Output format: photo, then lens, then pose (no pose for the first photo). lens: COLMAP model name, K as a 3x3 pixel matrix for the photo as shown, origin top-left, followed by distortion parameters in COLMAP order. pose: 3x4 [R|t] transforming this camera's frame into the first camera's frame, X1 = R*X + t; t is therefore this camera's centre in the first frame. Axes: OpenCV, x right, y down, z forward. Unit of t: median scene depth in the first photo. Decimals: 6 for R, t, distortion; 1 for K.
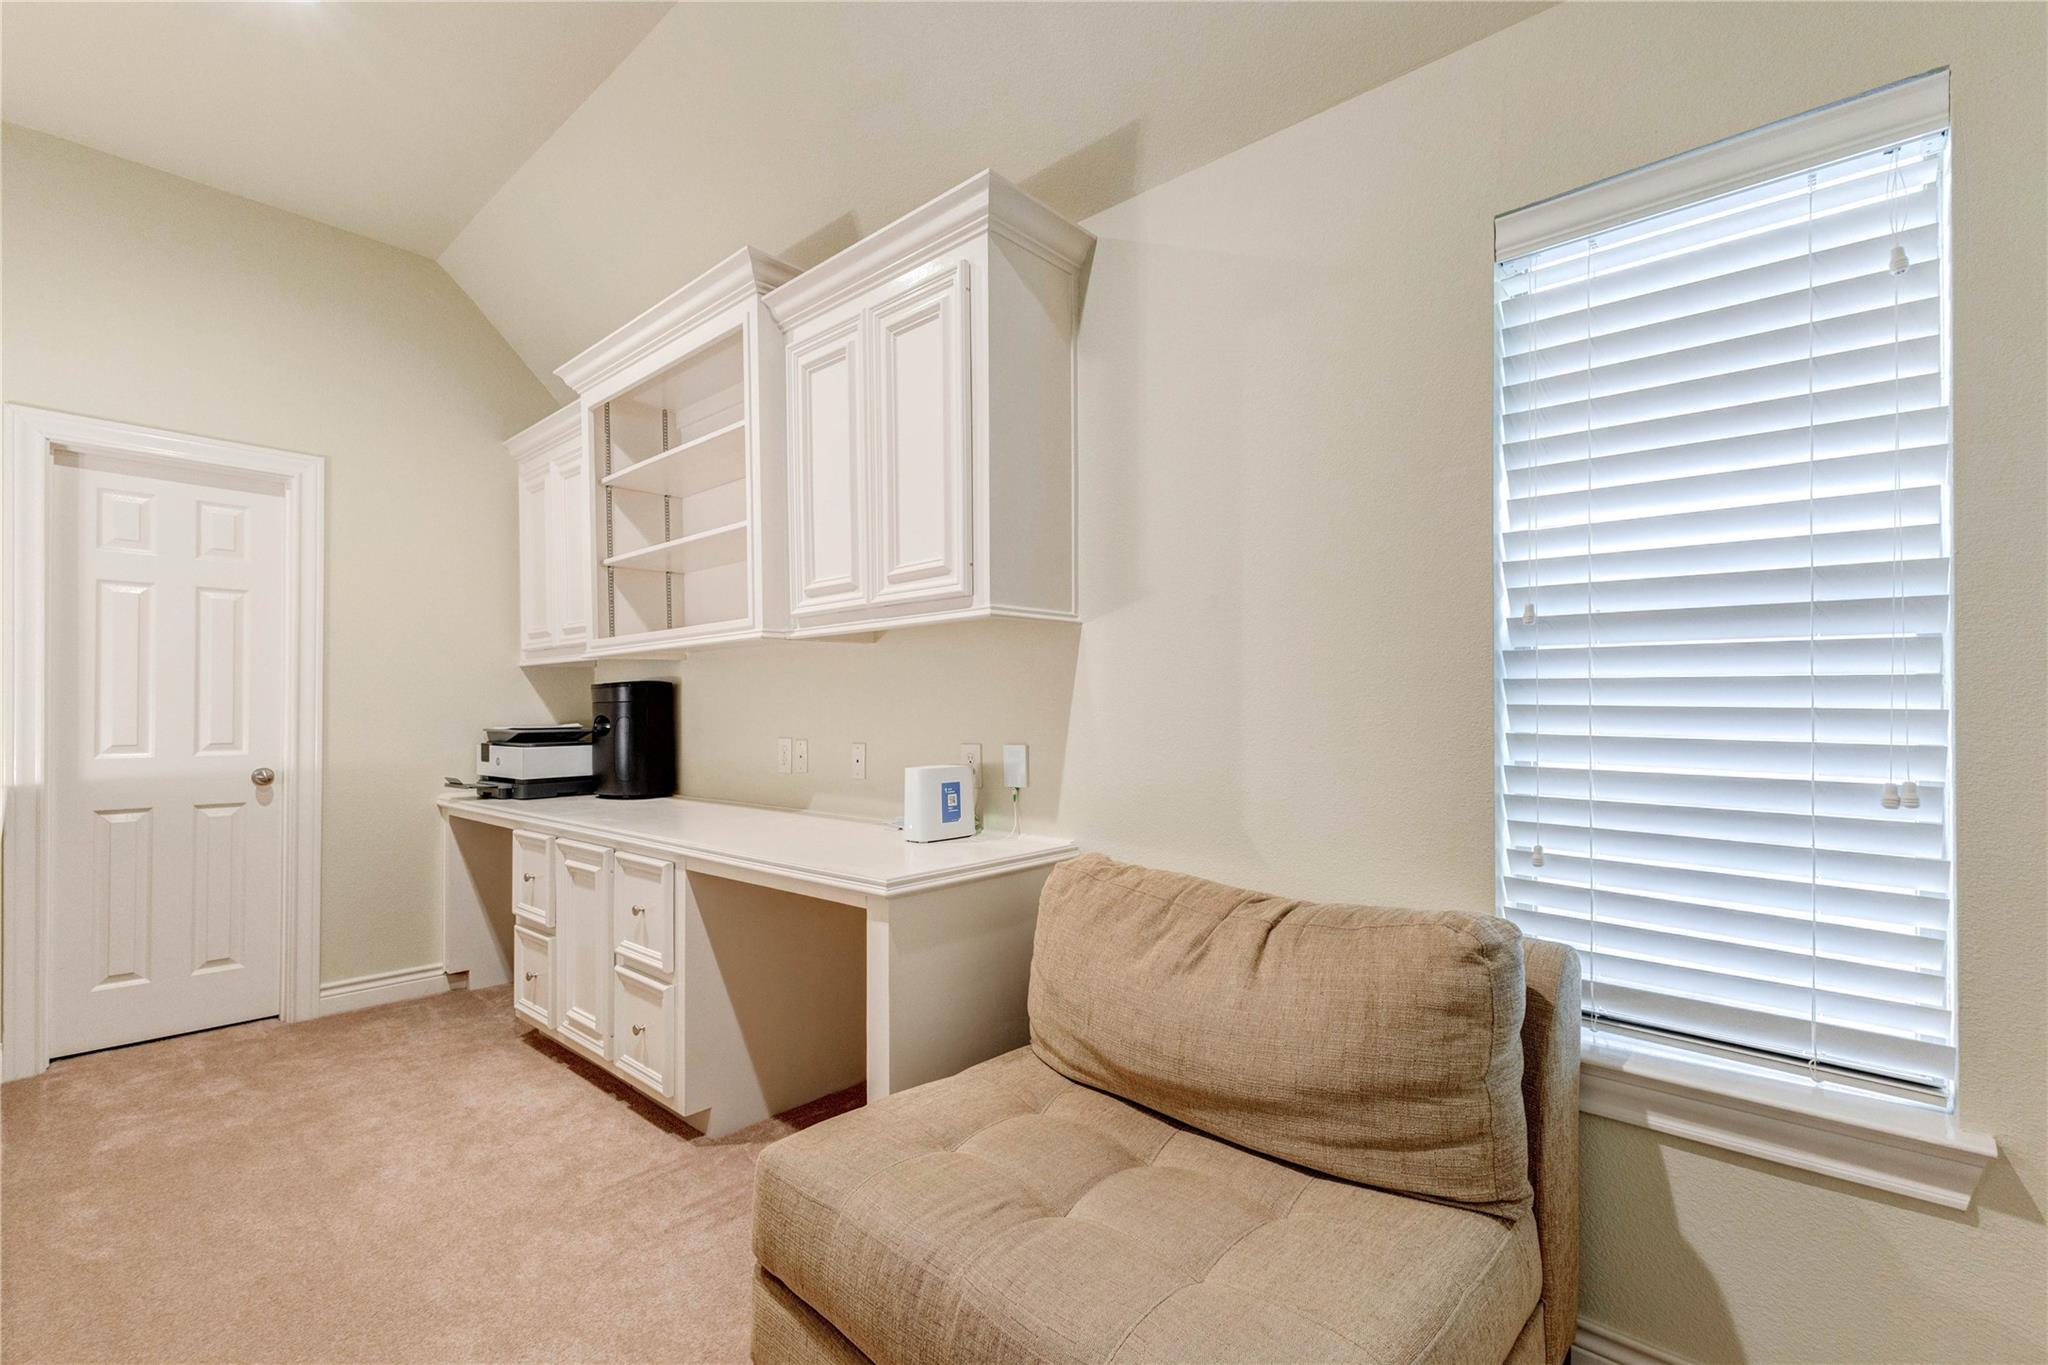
lens RADIAL K [[907.7, 0, 1029.9], [0, 907.7, 698.8], [0, 0, 1]] dist [0.003954, -0.000397]
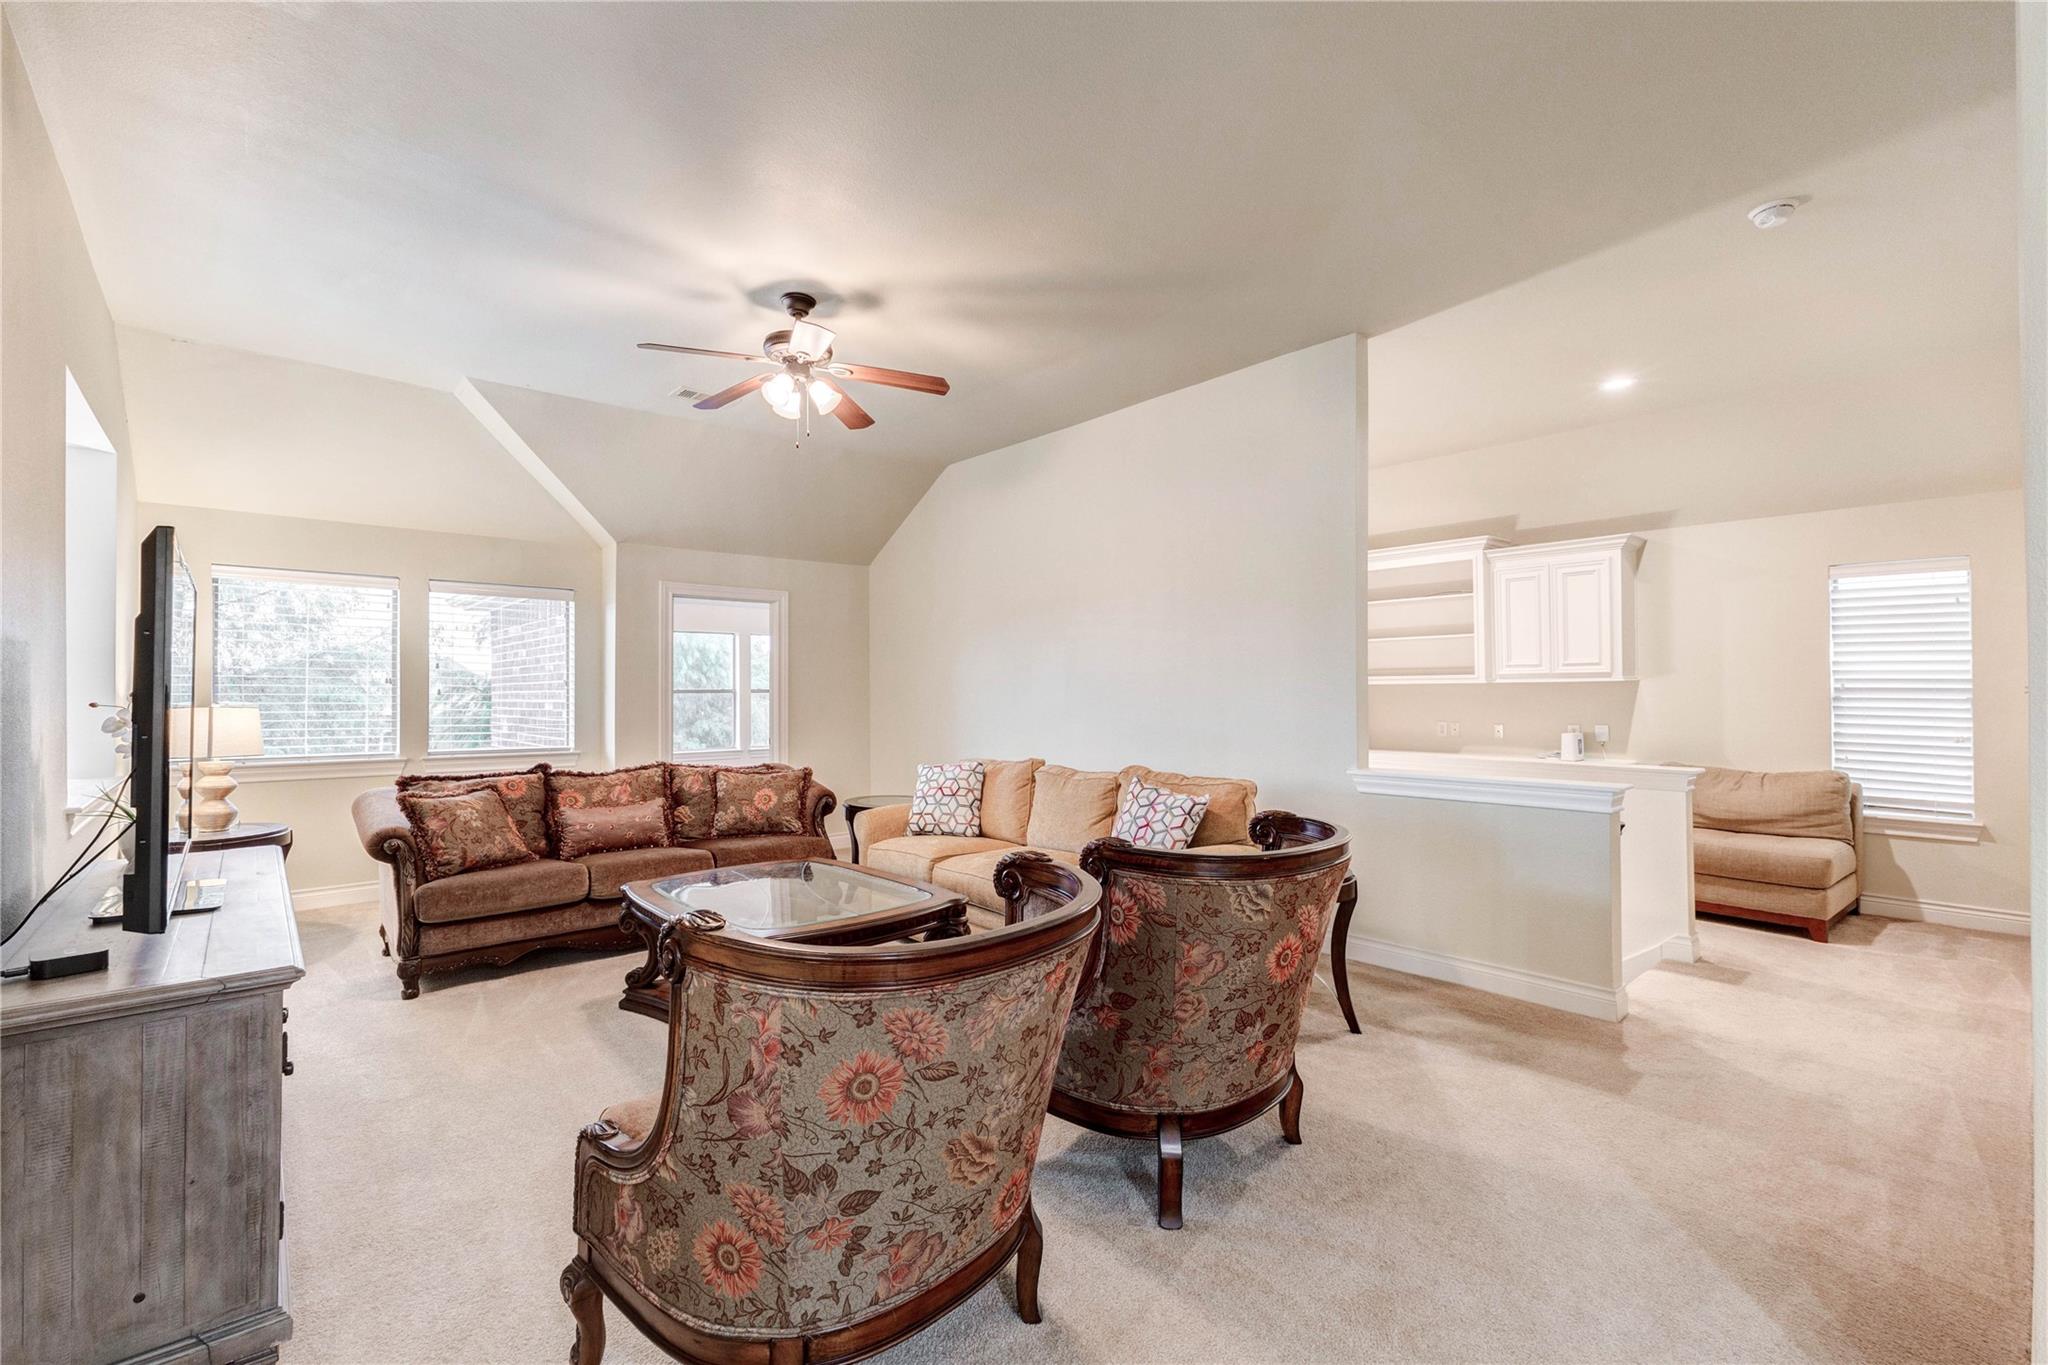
lens RADIAL K [[907.7, 0, 1018.4], [0, 907.7, 674.1], [0, 0, 1]] dist [0.003954, -0.000397]
pose [[0.992475, -0.004132, -0.122379, -2.228213], [0.003428, 0.999976, -0.005966, -0.141755], [0.122401, 0.005501, 0.992465, -2.930382]]
